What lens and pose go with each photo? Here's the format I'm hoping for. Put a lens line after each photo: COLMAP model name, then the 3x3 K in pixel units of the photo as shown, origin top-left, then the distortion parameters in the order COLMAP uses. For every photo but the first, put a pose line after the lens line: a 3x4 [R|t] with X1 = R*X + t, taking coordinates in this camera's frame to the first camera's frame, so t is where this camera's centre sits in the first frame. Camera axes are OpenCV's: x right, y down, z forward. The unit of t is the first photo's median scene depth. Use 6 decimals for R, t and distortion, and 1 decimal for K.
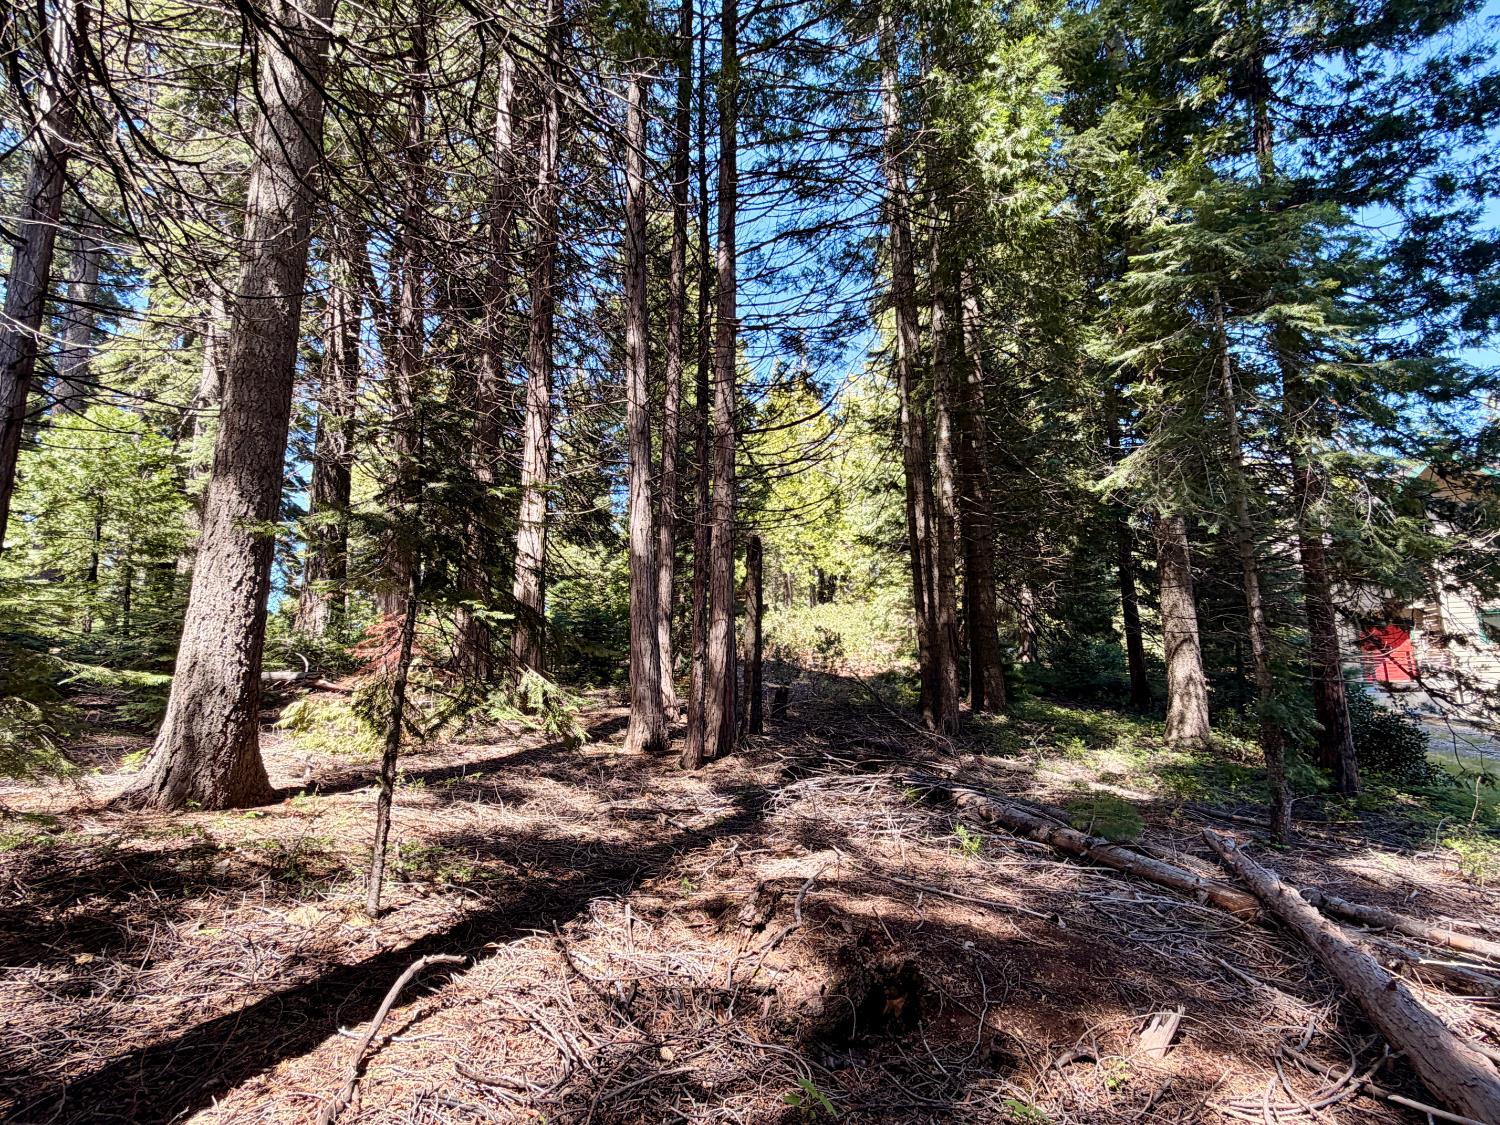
lens RADIAL K [[753.4, 0, 750.0], [0, 753.4, 562.5], [0, 0, 1]] dist [0.000091, 0.000169]
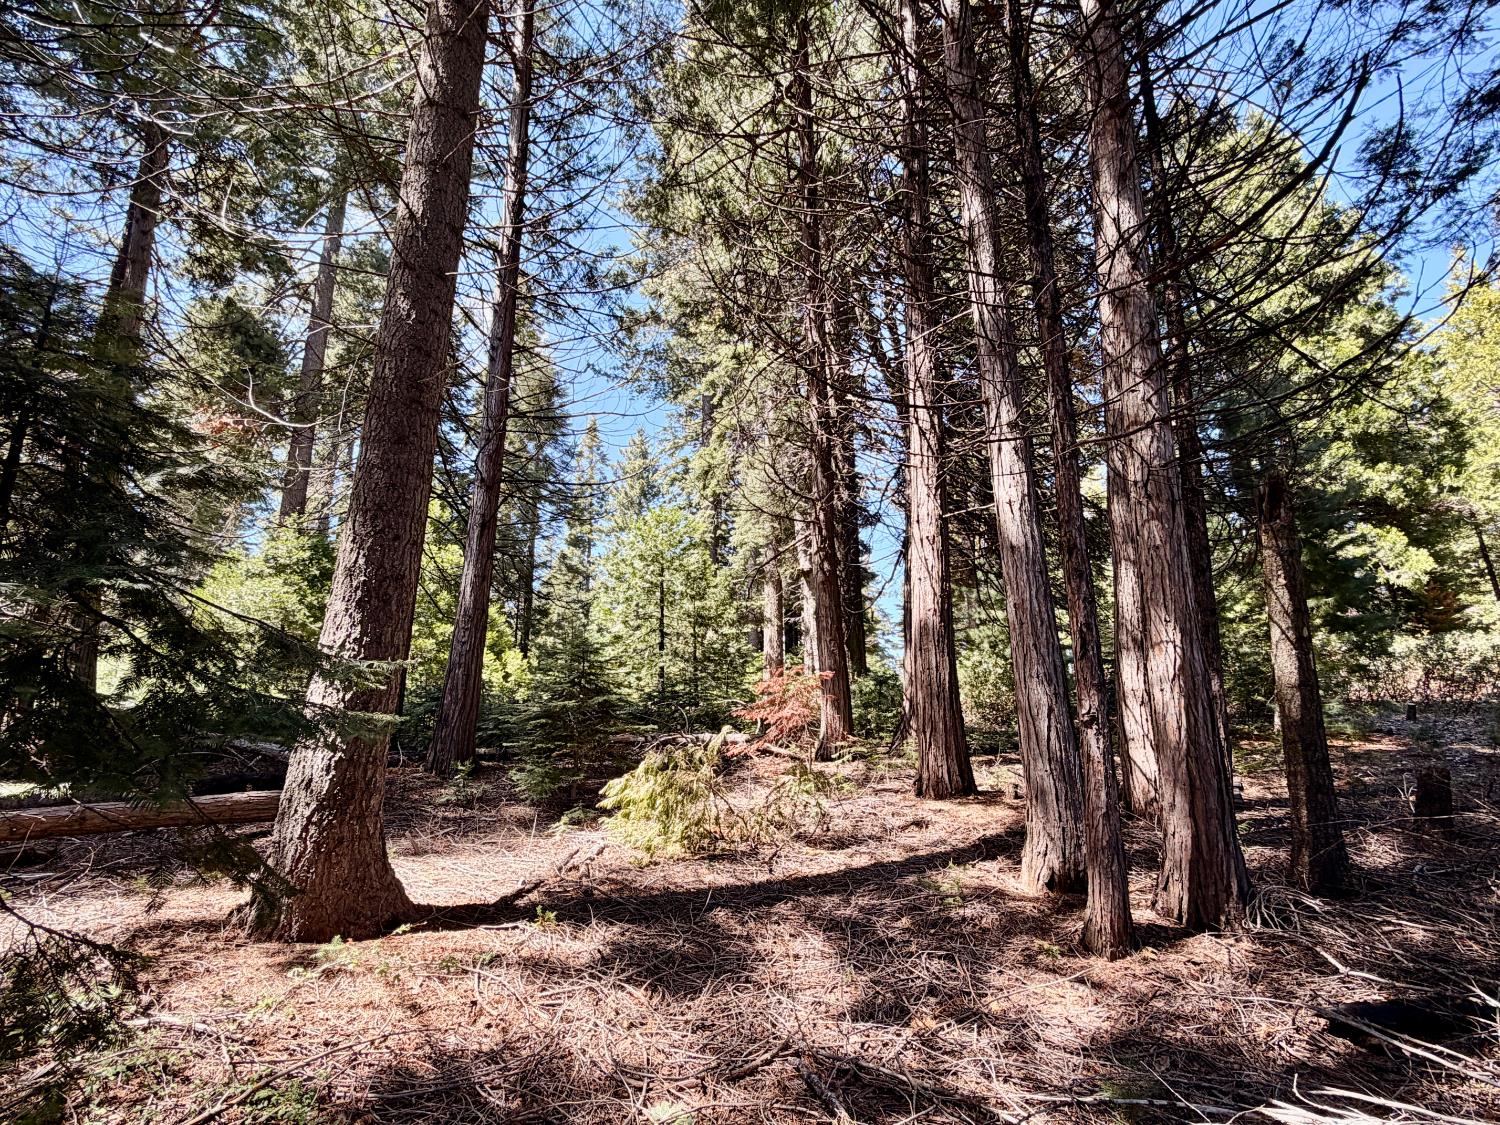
lens RADIAL K [[753.4, 0, 750.0], [0, 753.4, 562.5], [0, 0, 1]] dist [0.000091, 0.000169]
pose [[0.697625, -0.157414, -0.698957, 0.209211], [0.115046, 0.987518, -0.107576, 0.074367], [0.707166, -0.005364, 0.707027, 0.728842]]
